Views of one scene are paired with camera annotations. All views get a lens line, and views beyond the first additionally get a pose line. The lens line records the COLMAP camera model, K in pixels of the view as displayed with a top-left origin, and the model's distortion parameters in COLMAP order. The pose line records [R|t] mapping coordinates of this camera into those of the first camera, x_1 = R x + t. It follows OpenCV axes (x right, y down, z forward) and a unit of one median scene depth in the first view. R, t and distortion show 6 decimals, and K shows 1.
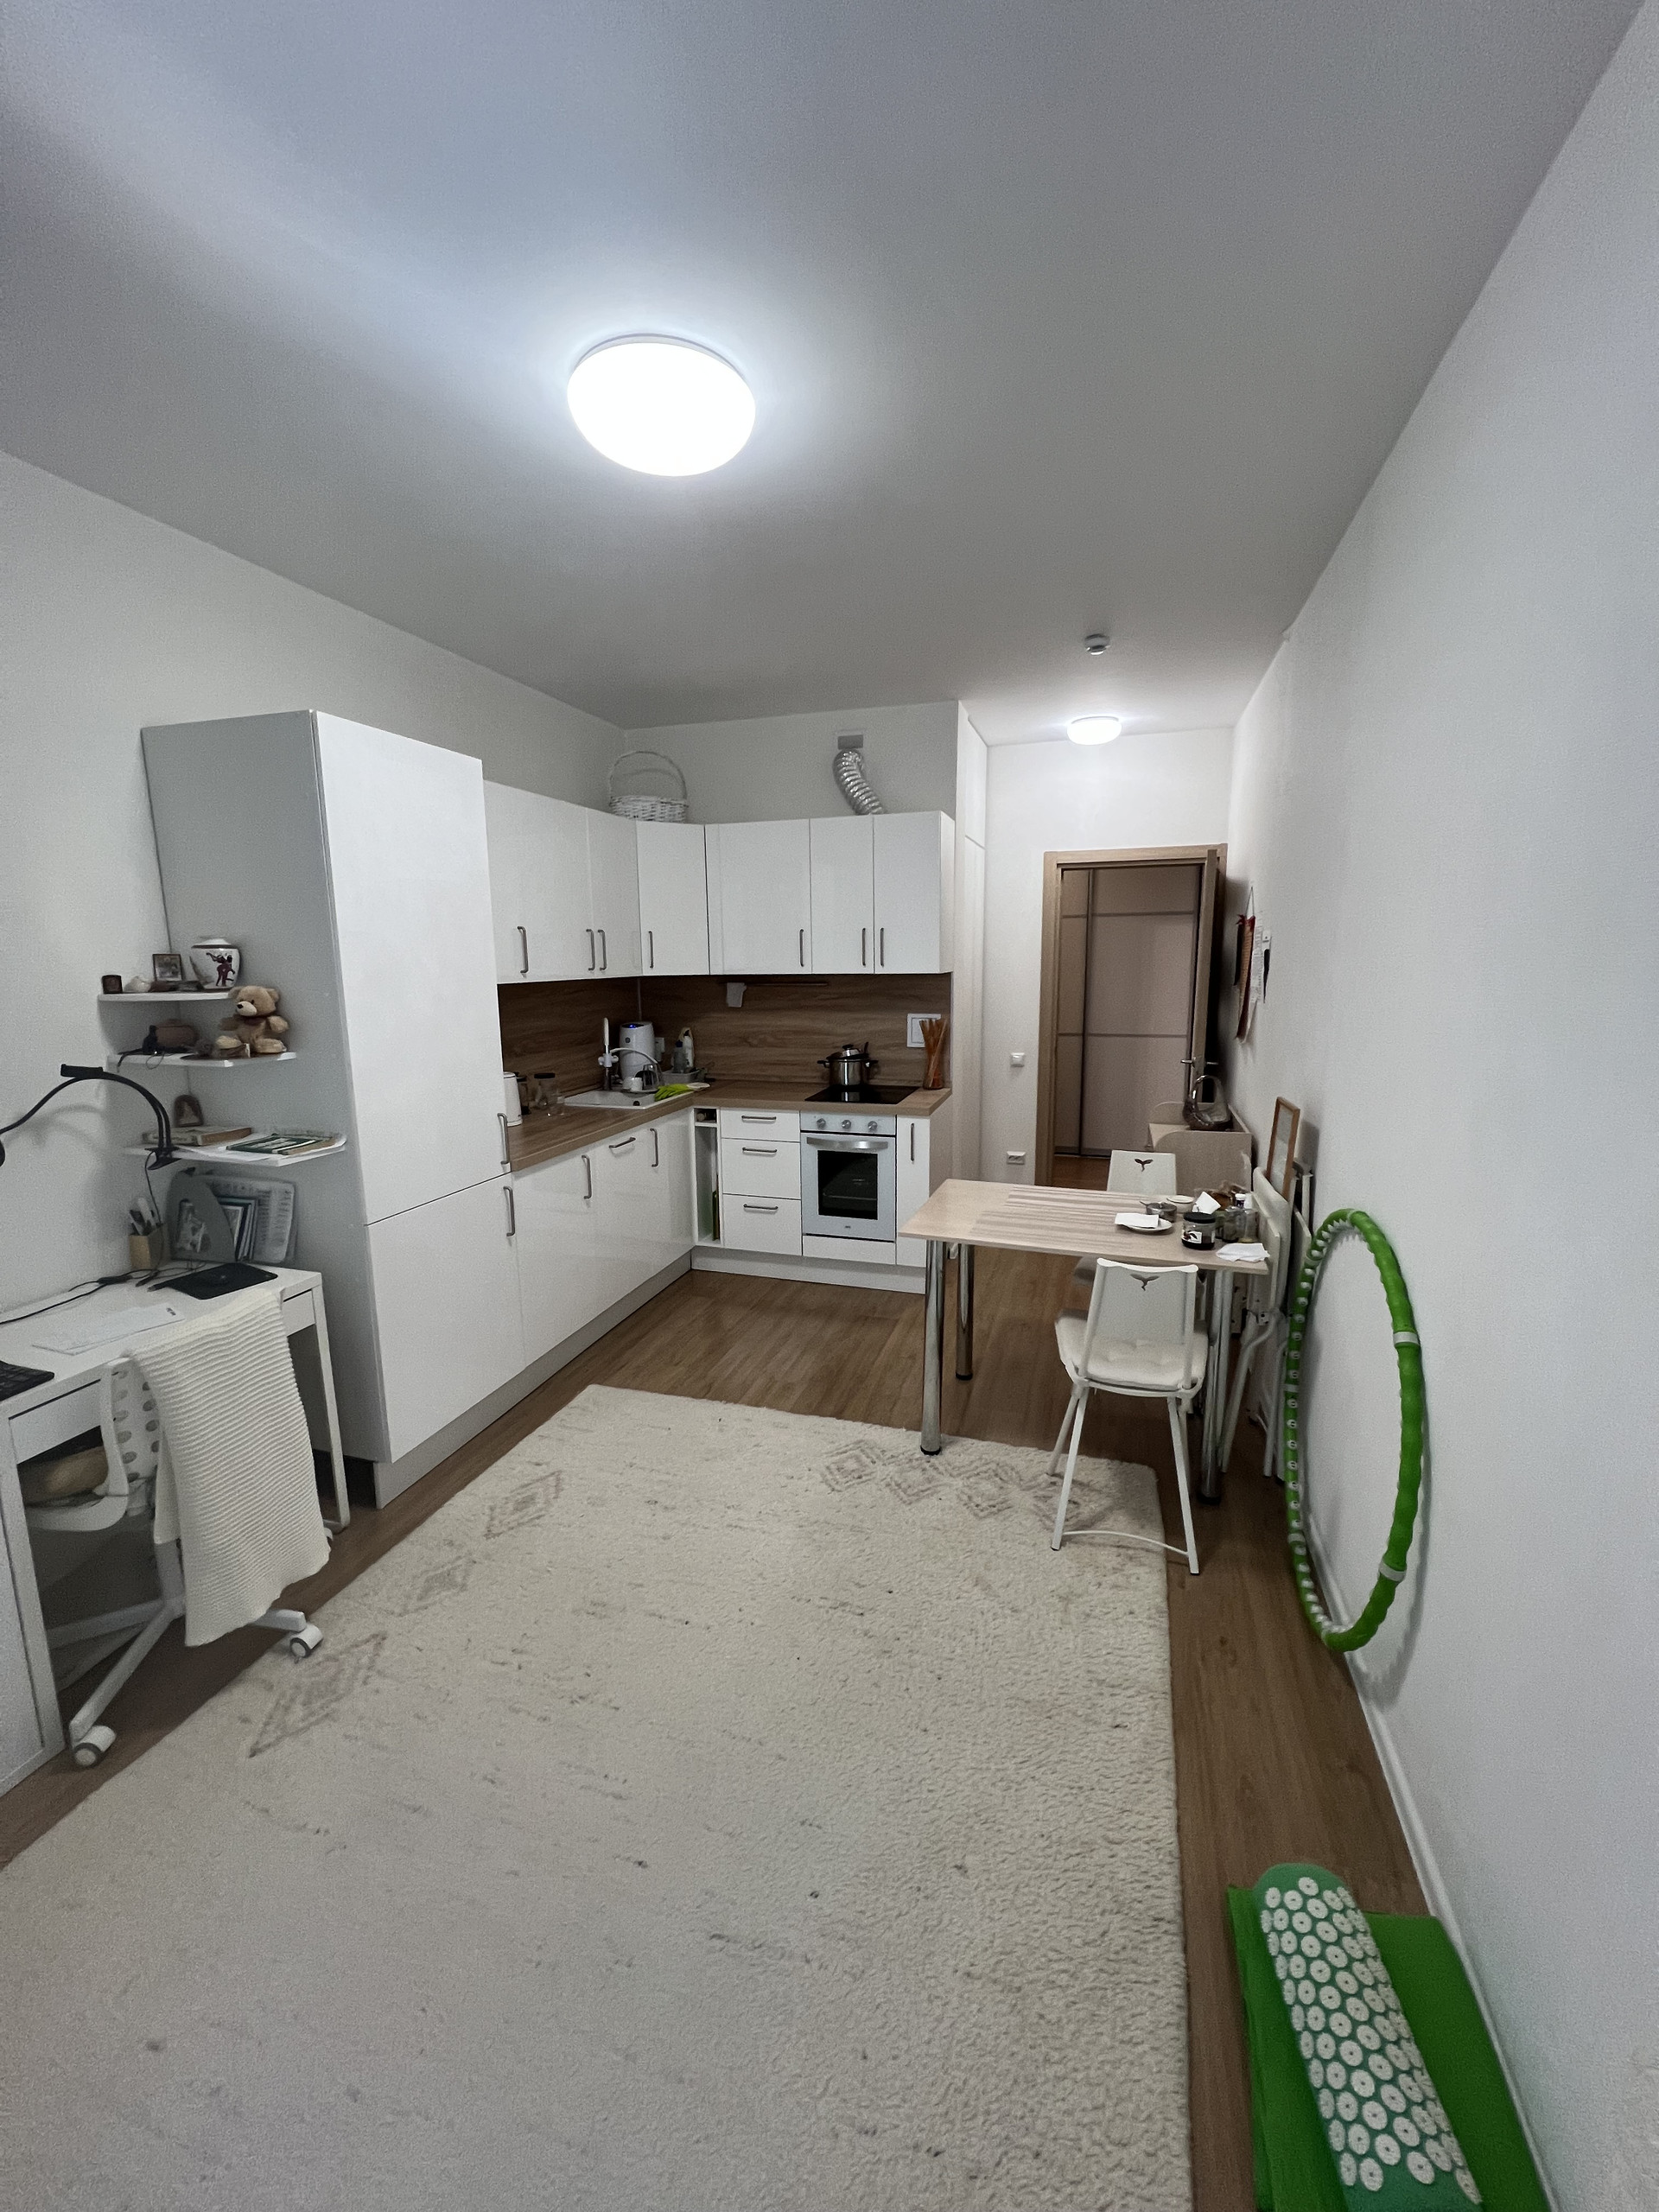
lens RADIAL K [[883.1, 0, 833.6], [0, 883.1, 1101.9], [0, 0, 1]] dist [0.001929, 0.000507]
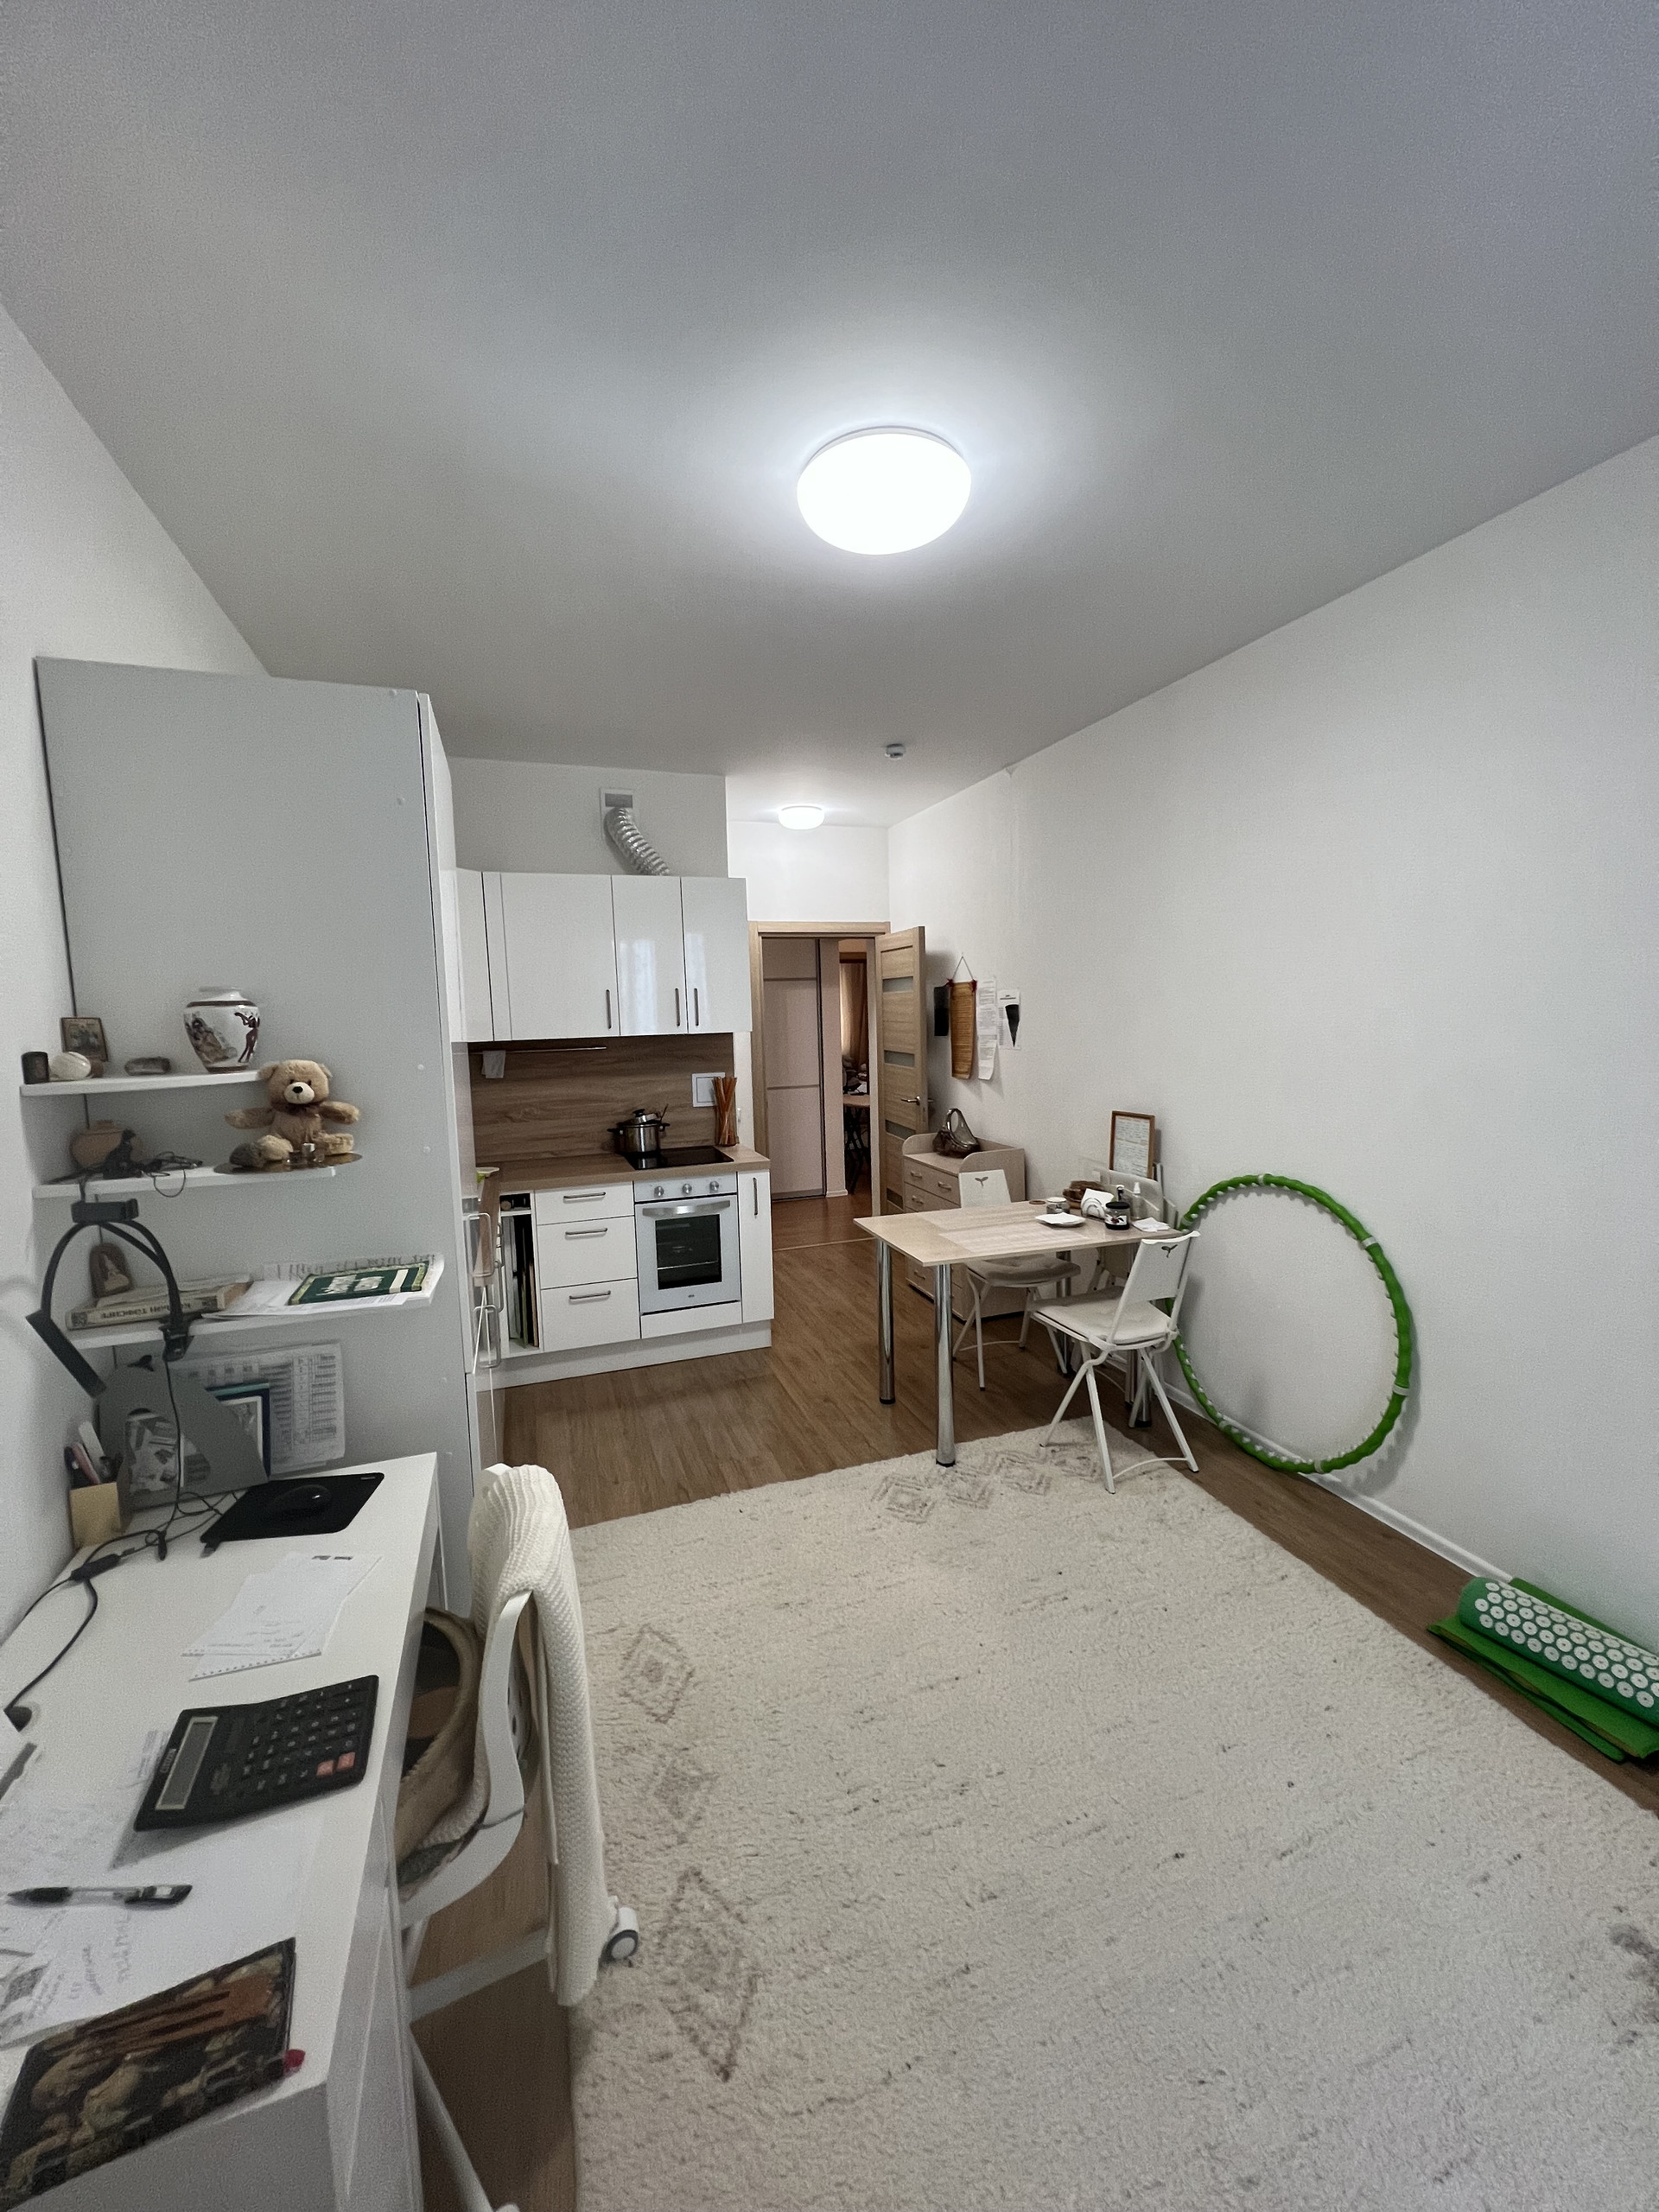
lens RADIAL K [[883.1, 0, 833.7], [0, 883.1, 1102.6], [0, 0, 1]] dist [0.001929, 0.000507]
pose [[0.797765, -0.073686, 0.598450, -0.425718], [0.118929, 0.992237, -0.036367, -0.013699], [-0.591124, 0.100185, 0.800335, 0.120196]]
